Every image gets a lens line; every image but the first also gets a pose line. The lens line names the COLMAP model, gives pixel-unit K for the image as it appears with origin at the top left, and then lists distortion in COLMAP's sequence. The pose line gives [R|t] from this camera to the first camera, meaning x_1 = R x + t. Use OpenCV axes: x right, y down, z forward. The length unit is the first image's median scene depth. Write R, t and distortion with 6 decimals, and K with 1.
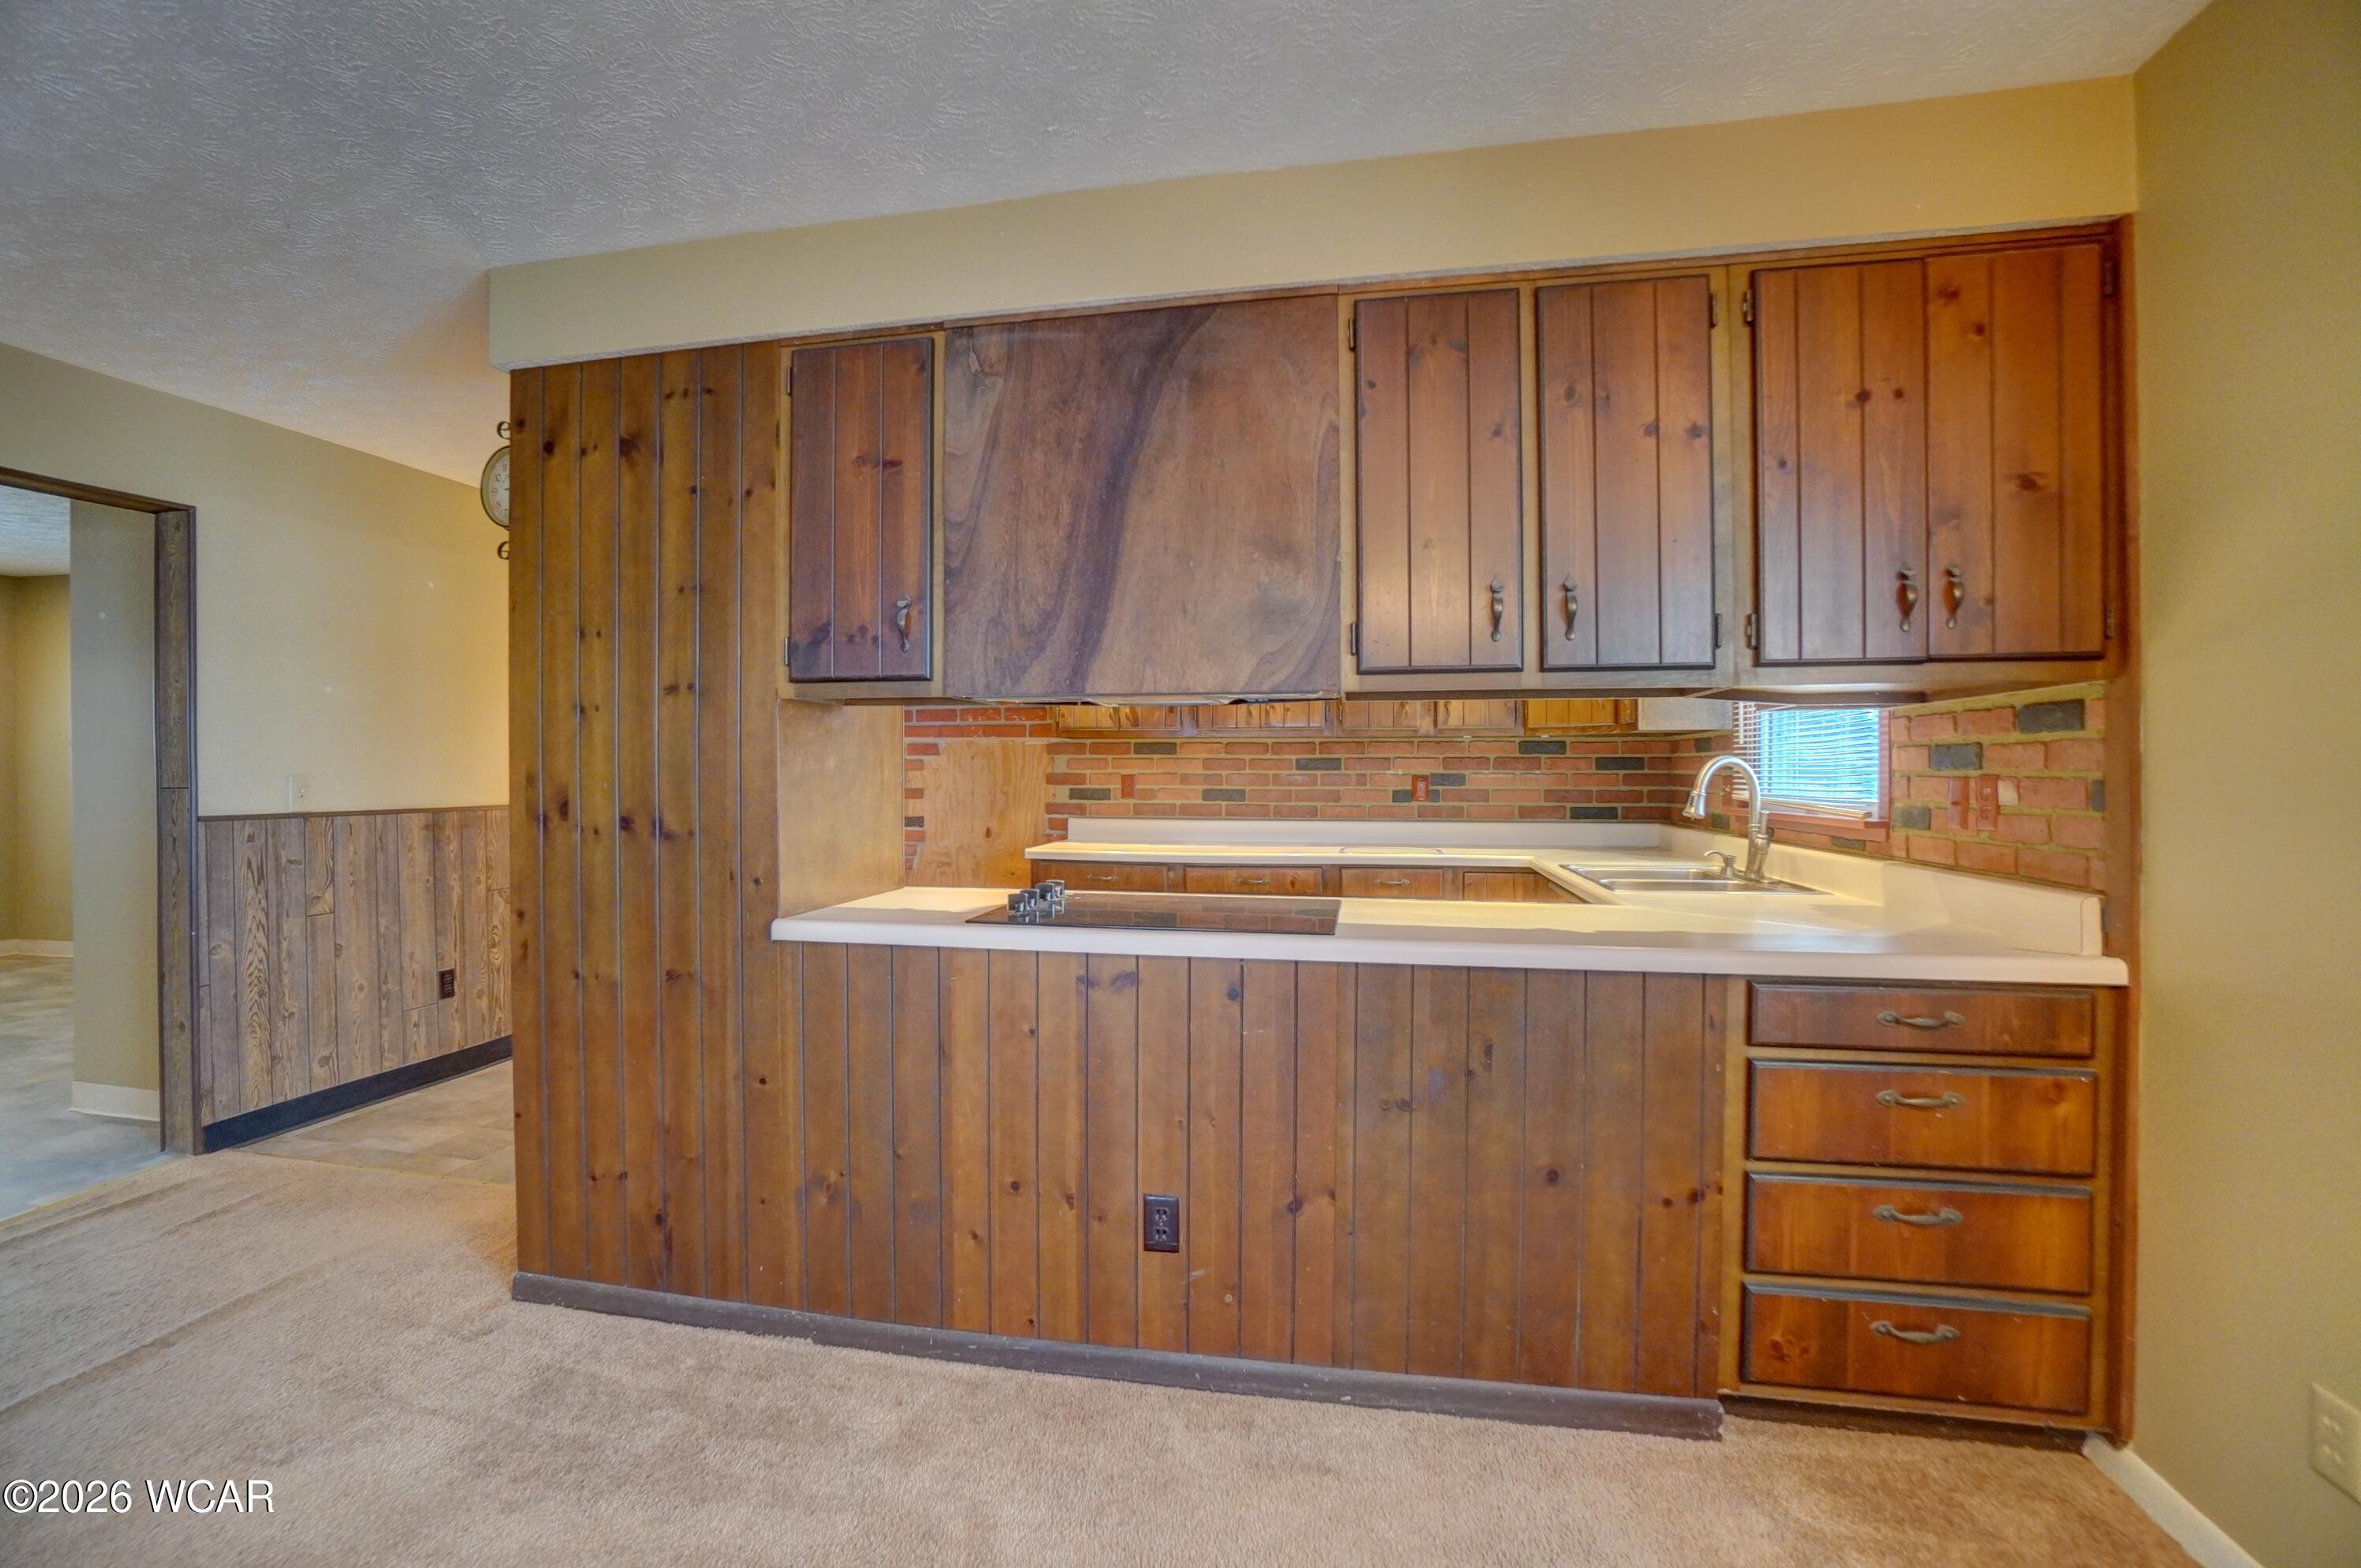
lens RADIAL K [[1046.6, 0, 1149.5], [0, 1046.6, 787.0], [0, 0, 1]] dist [-0.063876, 0.025314]
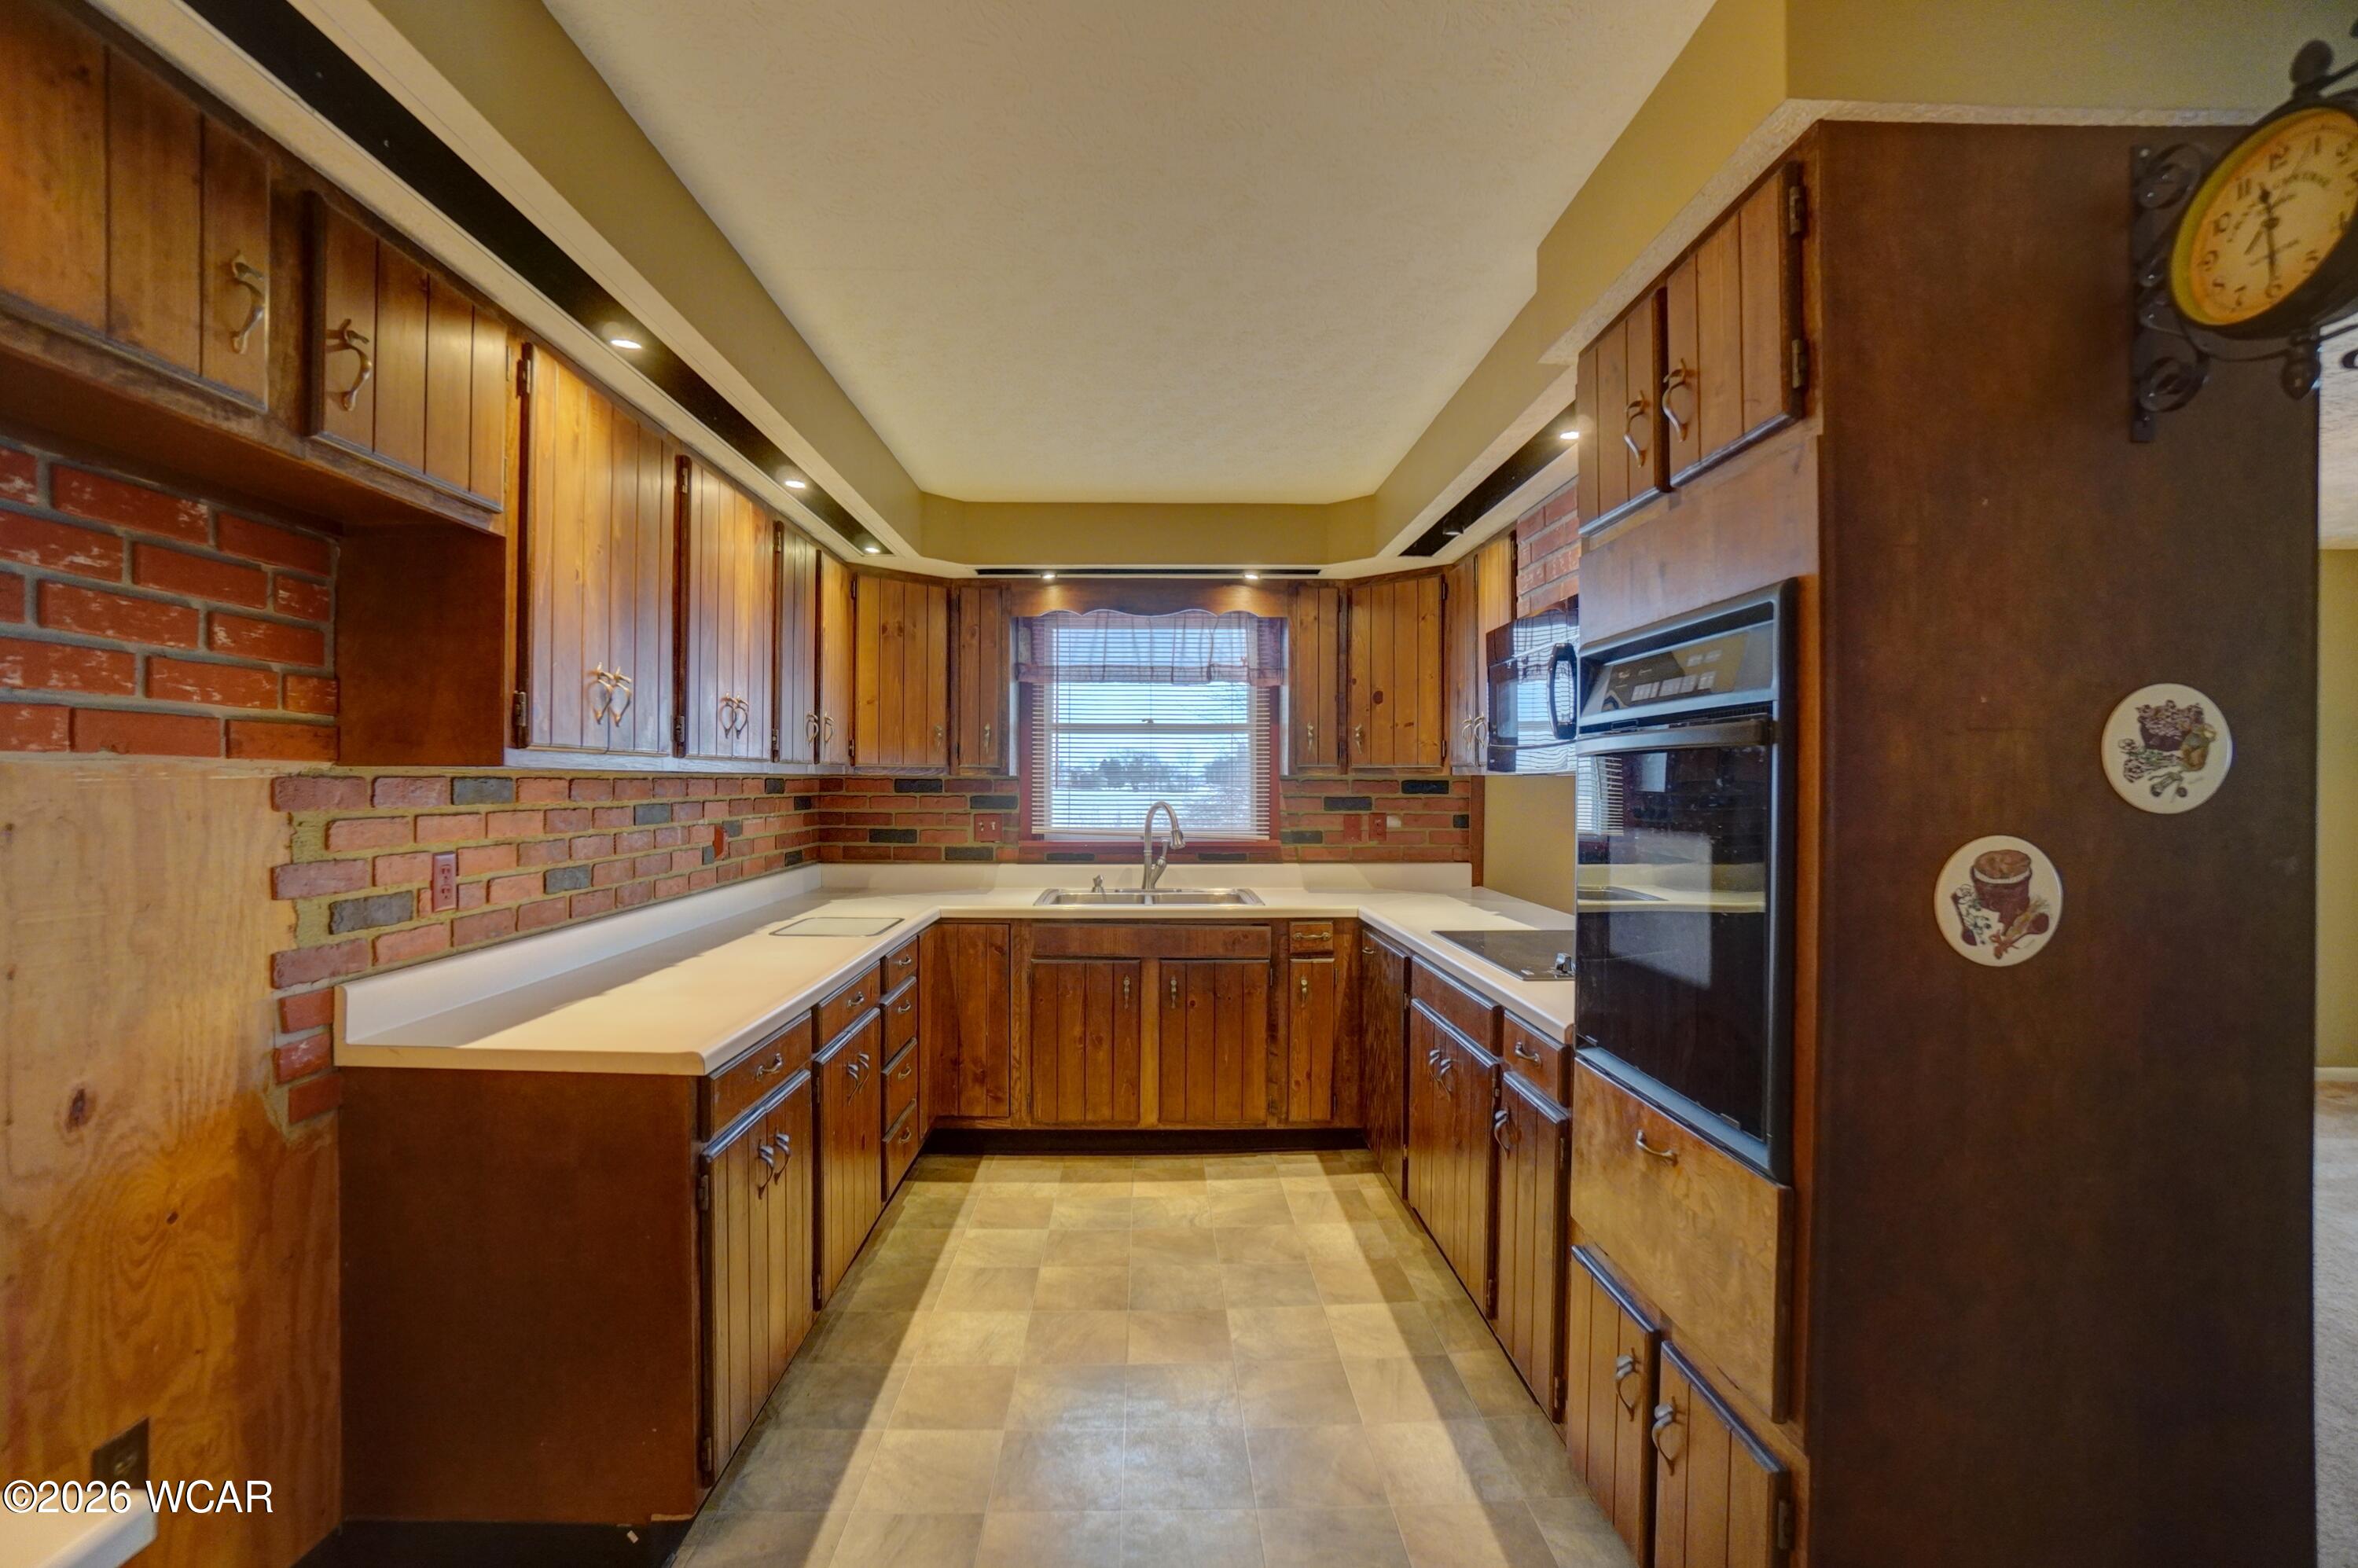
lens RADIAL K [[1038.9, 0, 1152.9], [0, 1038.9, 780.7], [0, 0, 1]] dist [-0.062252, 0.024886]
pose [[-0.210134, -0.003450, 0.977667, -1.017609], [0.009812, 0.999936, 0.005638, -0.085866], [-0.977623, 0.010777, -0.210086, 1.723974]]
